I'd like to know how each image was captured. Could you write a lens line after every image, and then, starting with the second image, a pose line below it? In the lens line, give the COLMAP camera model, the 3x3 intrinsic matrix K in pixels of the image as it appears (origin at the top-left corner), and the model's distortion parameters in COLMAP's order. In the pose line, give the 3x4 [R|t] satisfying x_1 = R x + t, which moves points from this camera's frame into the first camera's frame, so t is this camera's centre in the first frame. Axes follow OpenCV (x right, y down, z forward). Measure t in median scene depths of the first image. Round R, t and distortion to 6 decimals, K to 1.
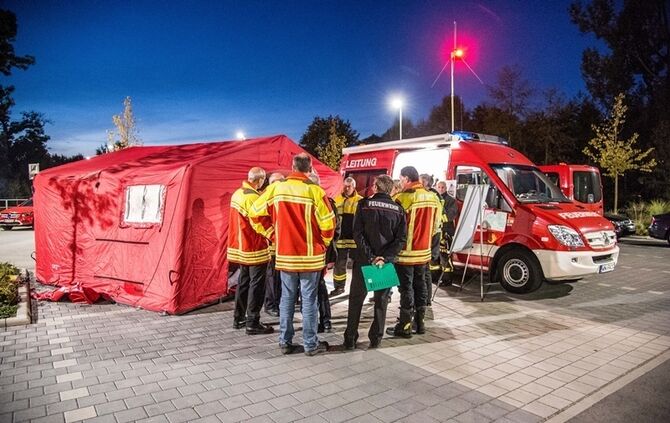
lens RADIAL K [[478.9, 0, 335.0], [0, 478.9, 211.5], [0, 0, 1]] dist [-0.061329, 0.042268]
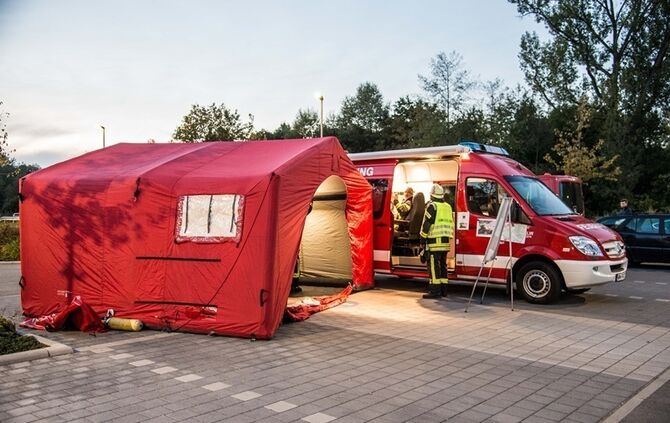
lens RADIAL K [[633.5, 0, 335.0], [0, 633.5, 211.5], [0, 0, 1]] dist [0.084115, 0.004353]
pose [[0.974841, -0.004829, 0.222850, -0.397142], [0.010985, 0.999591, -0.026393, 0.006997], [-0.222632, 0.028178, 0.974495, -0.281237]]
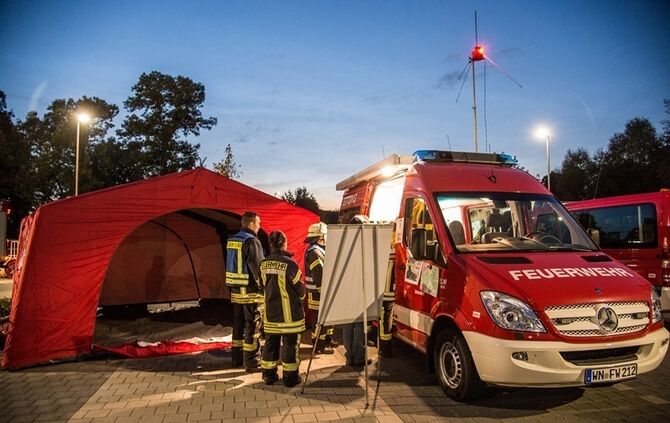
lens RADIAL K [[478.9, 0, 335.0], [0, 478.9, 211.5], [0, 0, 1]] dist [-0.061329, 0.042268]
pose [[0.920267, -0.018549, -0.390850, 0.560281], [-0.017212, 0.995990, -0.087794, -0.015877], [0.390911, 0.087521, 0.916258, 0.406117]]
